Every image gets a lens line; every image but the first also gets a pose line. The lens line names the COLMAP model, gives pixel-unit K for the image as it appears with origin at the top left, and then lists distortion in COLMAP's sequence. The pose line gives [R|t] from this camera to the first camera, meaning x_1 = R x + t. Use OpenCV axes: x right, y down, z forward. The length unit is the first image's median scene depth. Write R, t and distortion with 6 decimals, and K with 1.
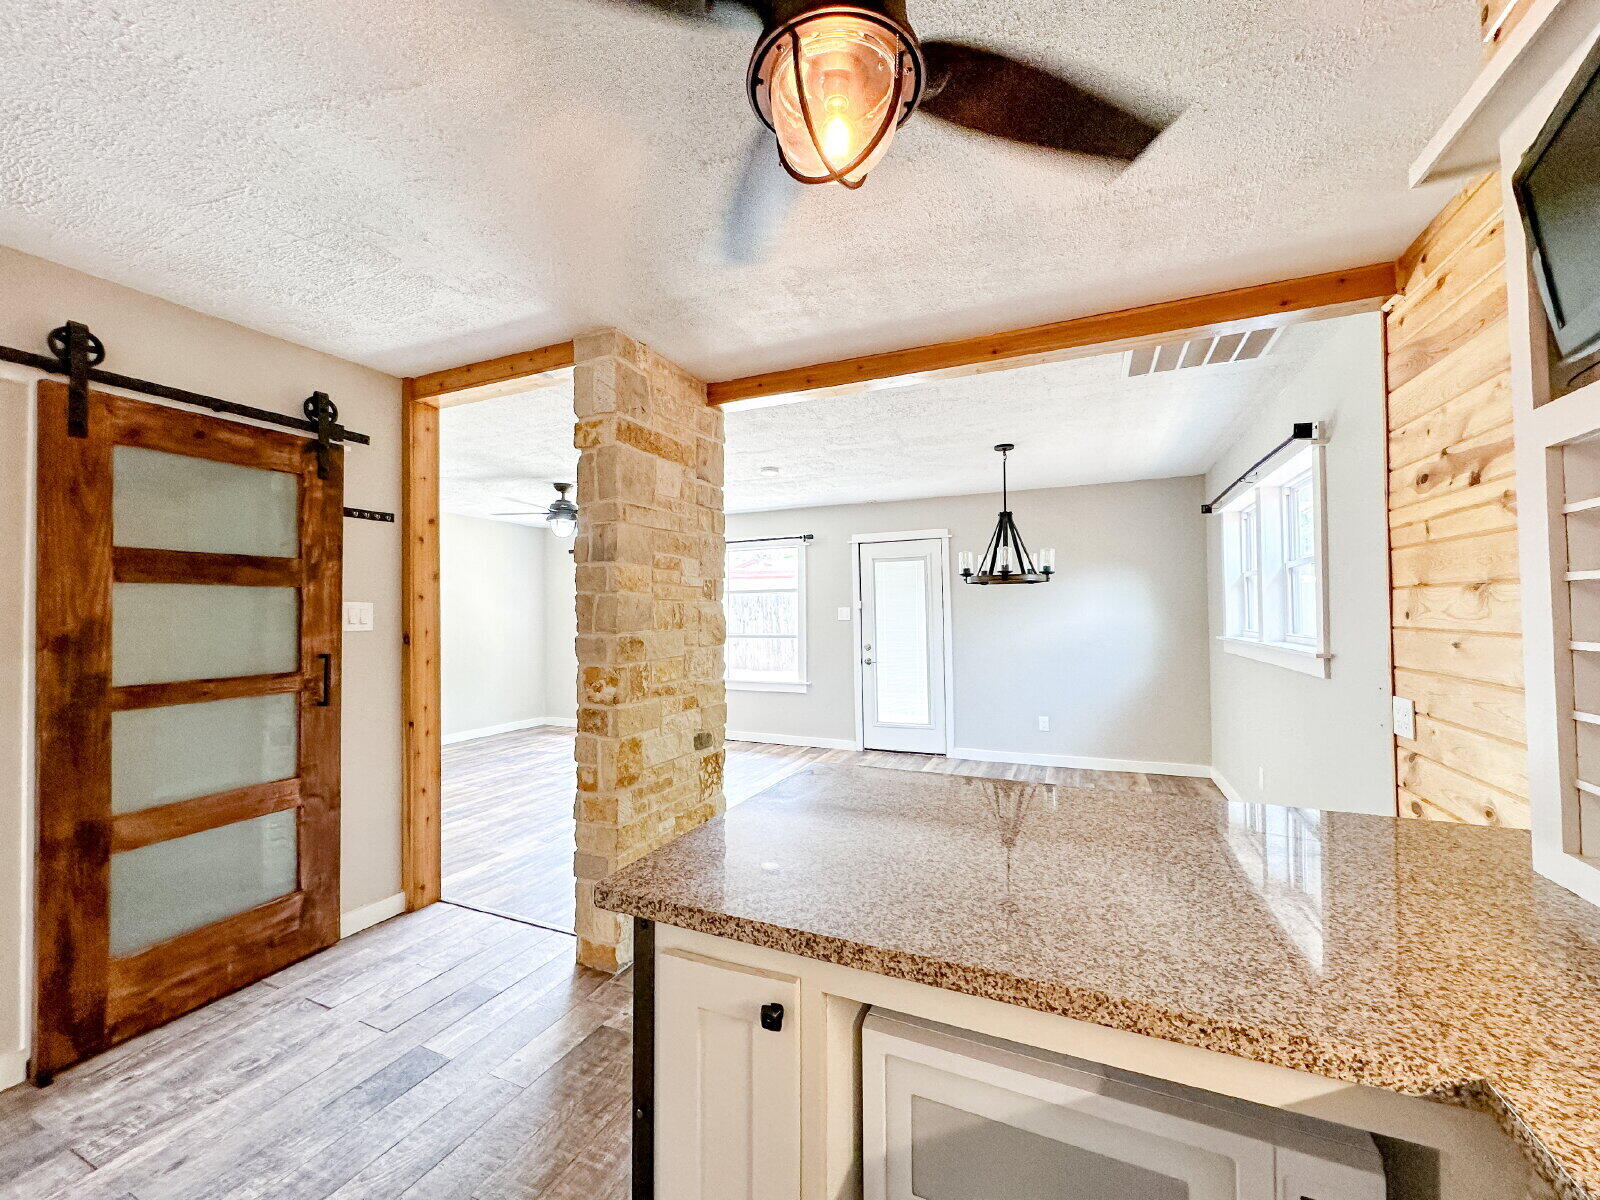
lens RADIAL K [[628.9, 0, 800.0], [0, 628.9, 600.0], [0, 0, 1]] dist [-0.000871, 0.000056]
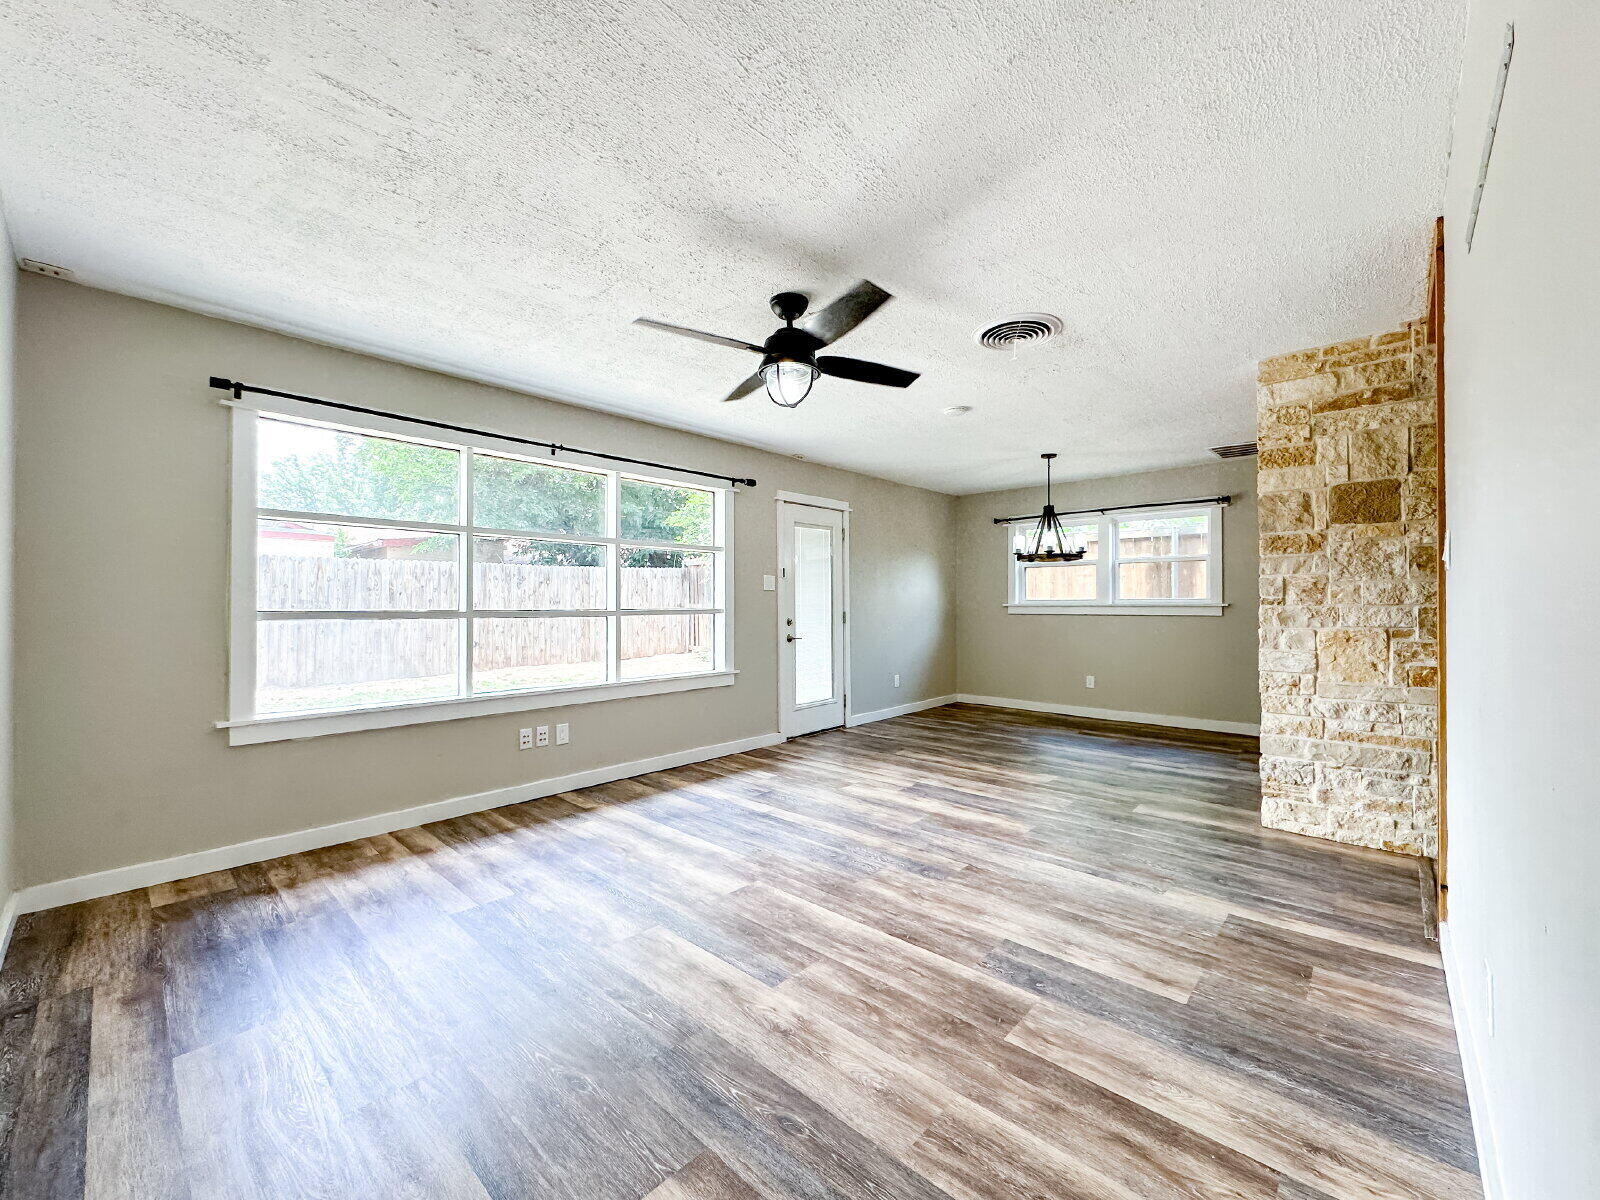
lens RADIAL K [[638.2, 0, 800.0], [0, 638.2, 600.0], [0, 0, 1]] dist [-0.001400, 0.000748]
pose [[0.321340, 0.012957, 0.946875, -1.318775], [-0.021701, 0.999745, -0.006316, 0.089720], [-0.946715, -0.018519, 0.321539, 1.274497]]
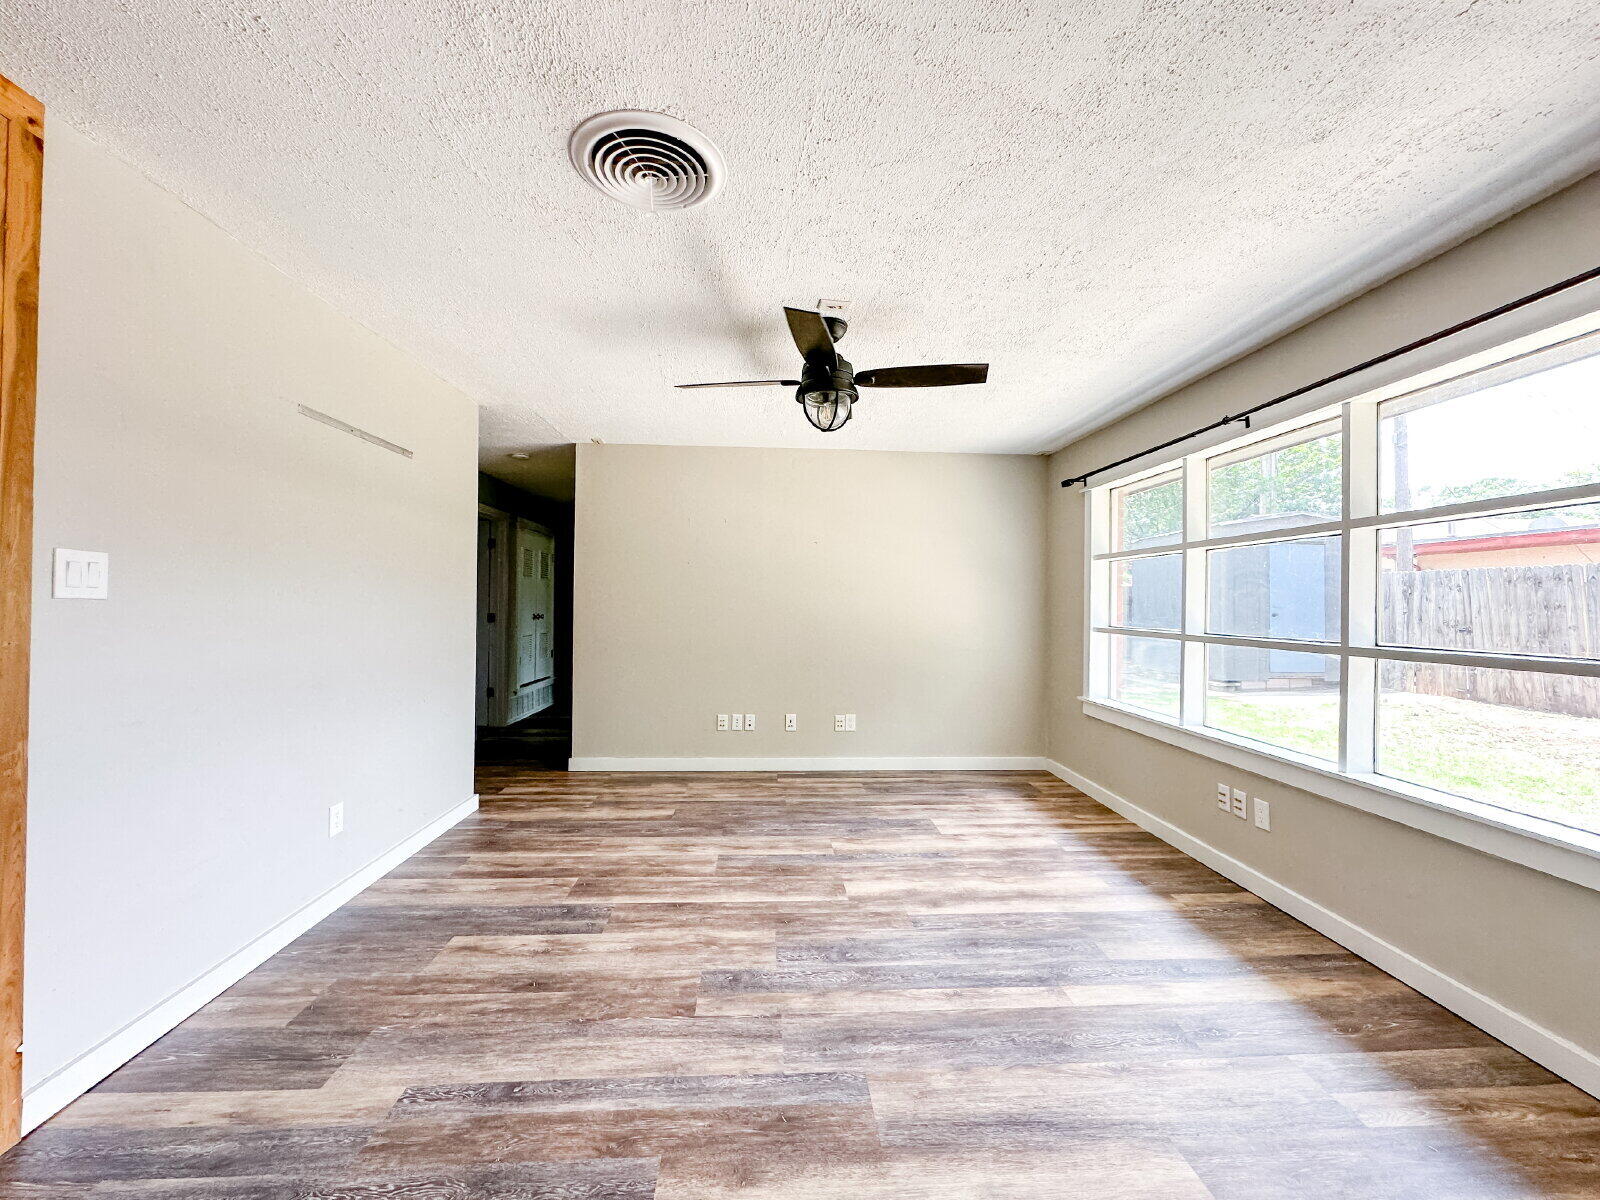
lens RADIAL K [[638.2, 0, 800.0], [0, 638.2, 600.0], [0, 0, 1]] dist [-0.001400, 0.000748]
pose [[0.459396, 0.005844, -0.888212, 0.106290], [0.008023, 0.999910, 0.010728, 0.046019], [0.888195, -0.012054, 0.459308, 1.152051]]
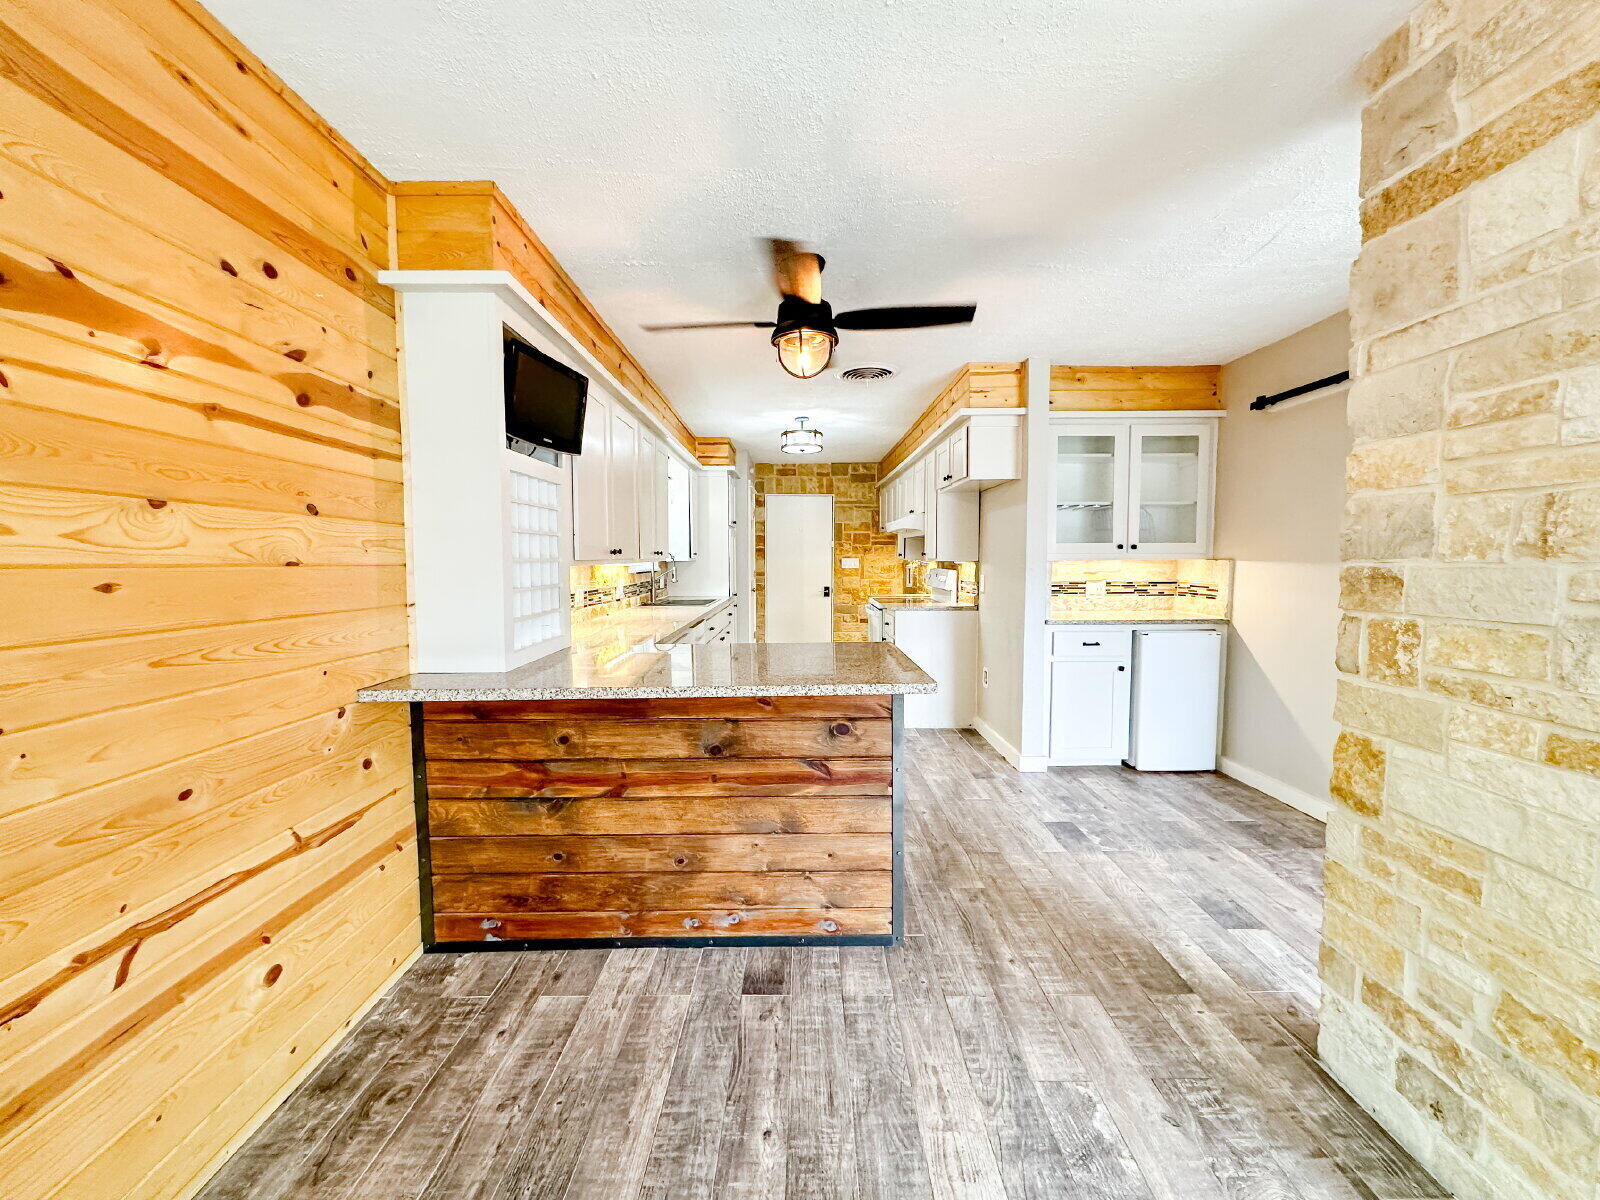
lens RADIAL K [[638.2, 0, 800.0], [0, 638.2, 600.0], [0, 0, 1]] dist [-0.001400, 0.000748]
pose [[-0.909700, 0.040892, -0.413247, 0.330049], [0.021602, 0.998452, 0.051246, 0.032917], [0.414703, 0.037692, -0.909176, 0.939272]]
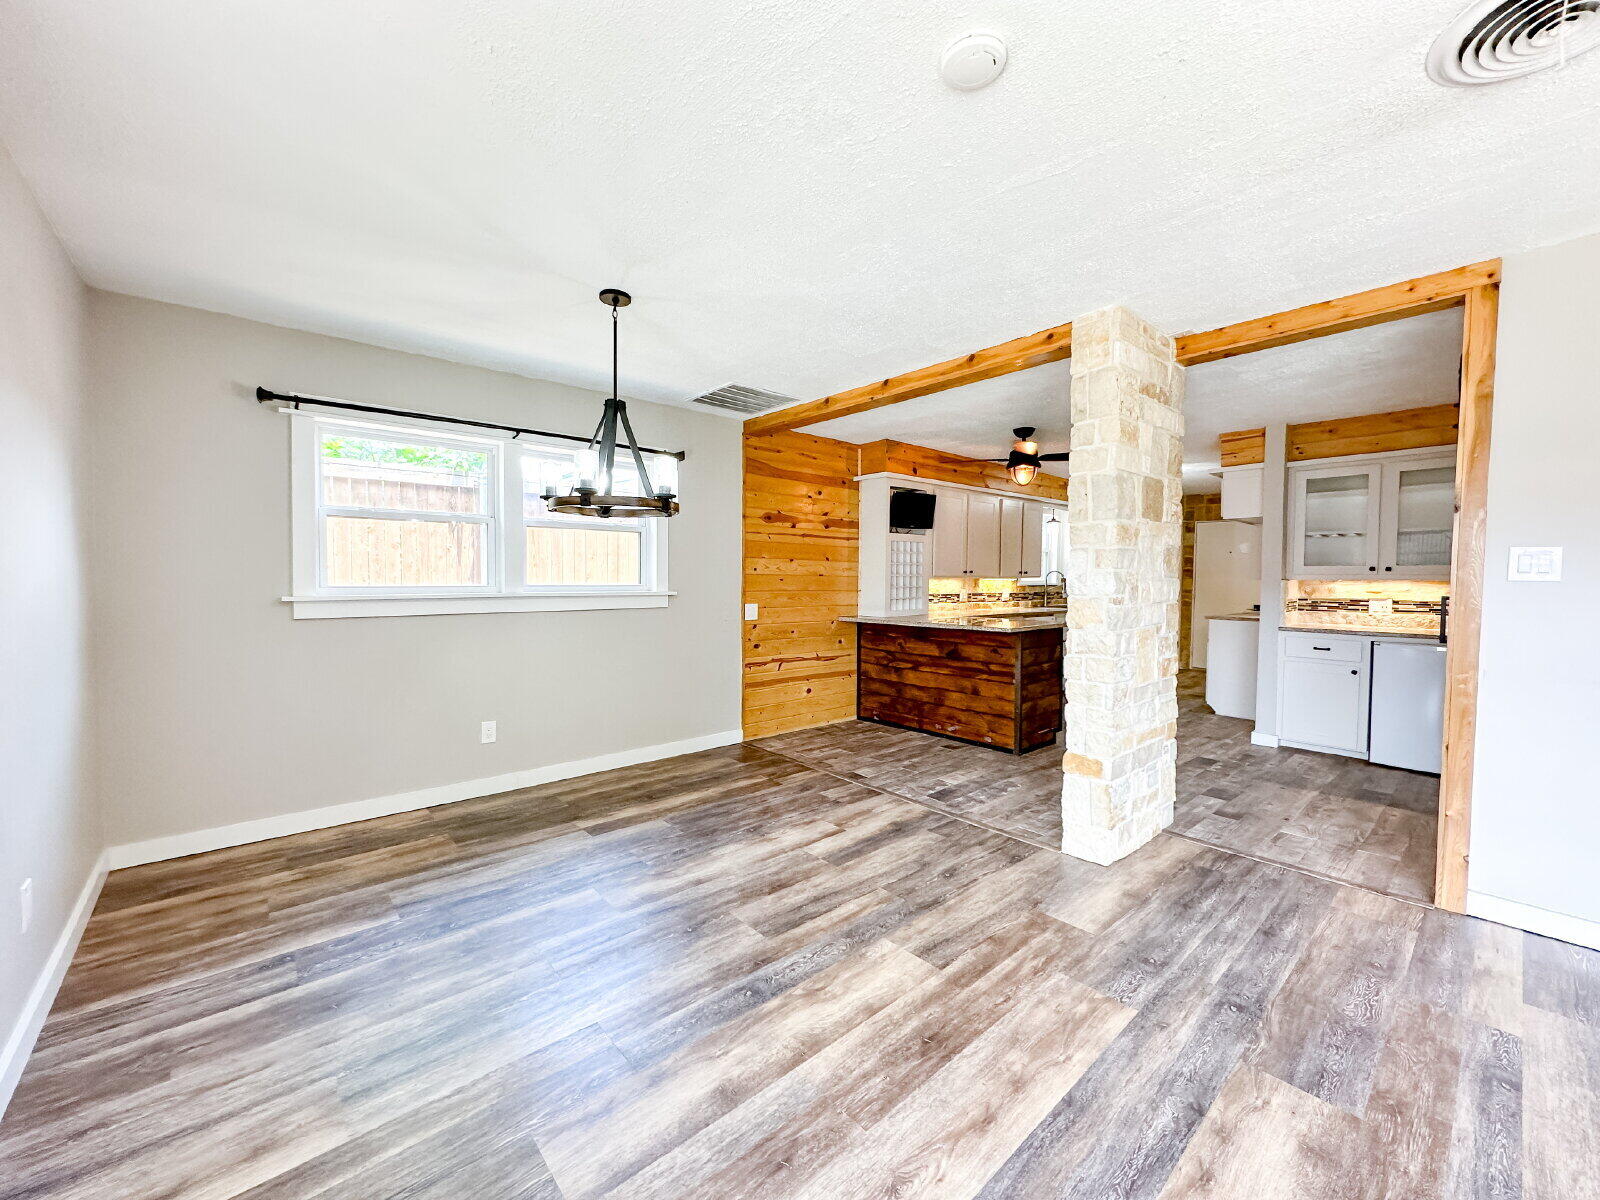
lens RADIAL K [[640.6, 0, 800.0], [0, 640.6, 600.0], [0, 0, 1]] dist [-0.002388, -0.000153]
pose [[-0.907264, -0.012091, 0.420387, -0.144445], [-0.006830, 0.999878, 0.014017, 0.062020], [-0.420505, 0.009846, -0.907237, 1.822390]]
